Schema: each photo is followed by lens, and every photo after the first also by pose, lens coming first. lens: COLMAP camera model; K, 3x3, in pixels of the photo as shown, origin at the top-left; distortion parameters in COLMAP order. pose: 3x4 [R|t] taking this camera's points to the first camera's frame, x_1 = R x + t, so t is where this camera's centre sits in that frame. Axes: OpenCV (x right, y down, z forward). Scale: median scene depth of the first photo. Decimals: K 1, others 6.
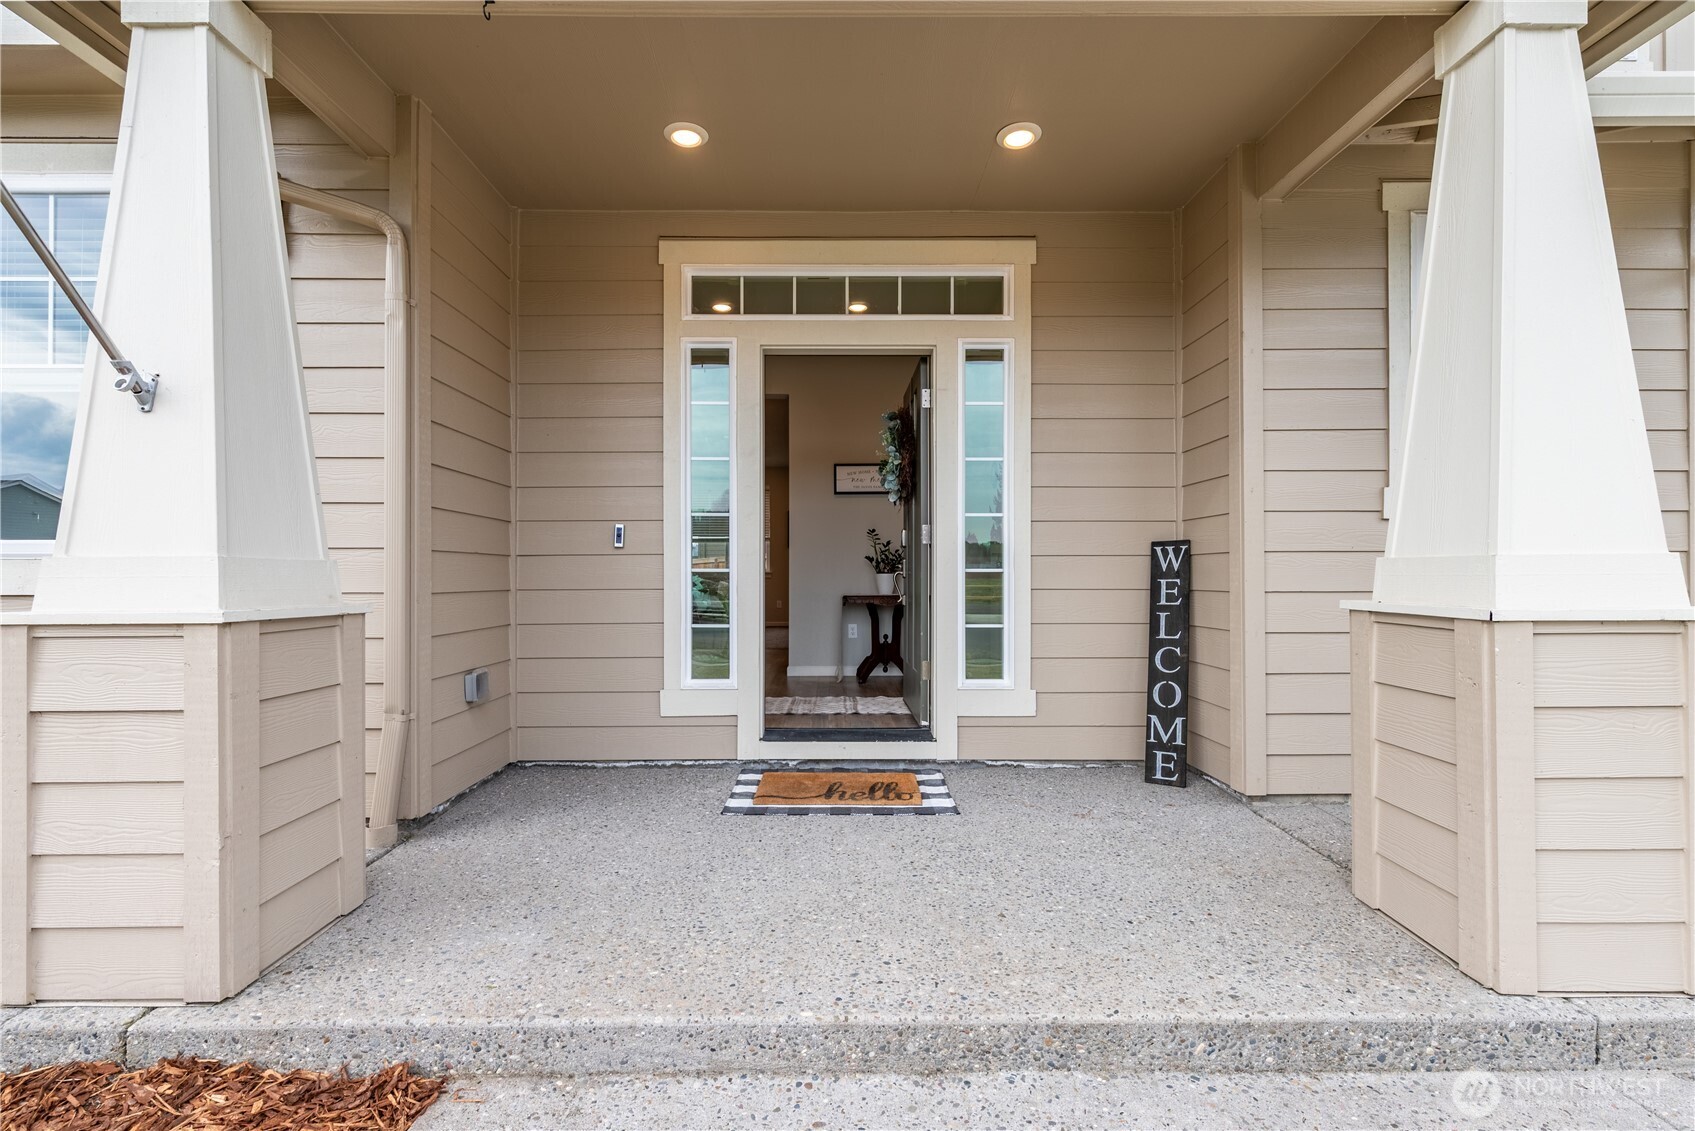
lens RADIAL K [[729.8, 0, 842.3], [0, 729.8, 577.5], [0, 0, 1]] dist [0.007207, -0.000459]
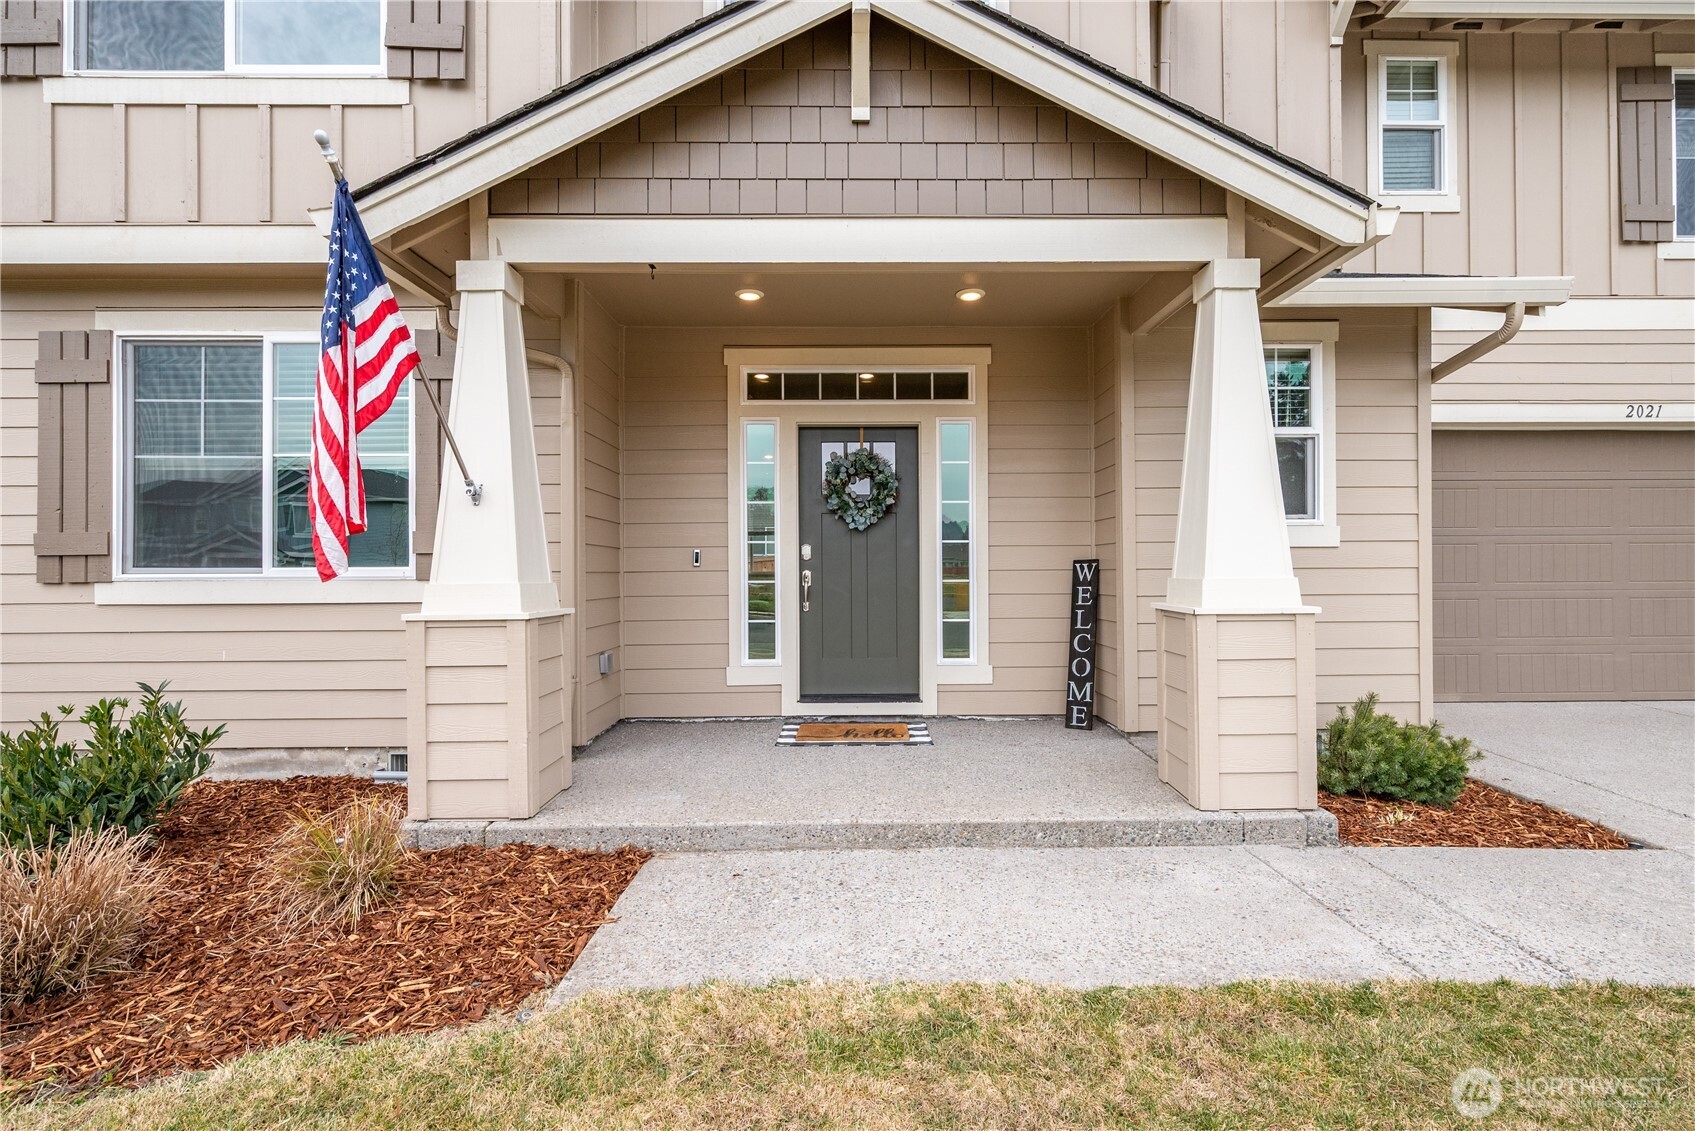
lens RADIAL K [[729.8, 0, 856.1], [0, 729.8, 574.3], [0, 0, 1]] dist [0.007207, -0.000459]
pose [[0.999983, -0.005480, -0.001945, 0.005947], [0.005475, 0.999983, -0.002077, -0.025755], [0.001956, 0.002066, 0.999996, -0.511142]]
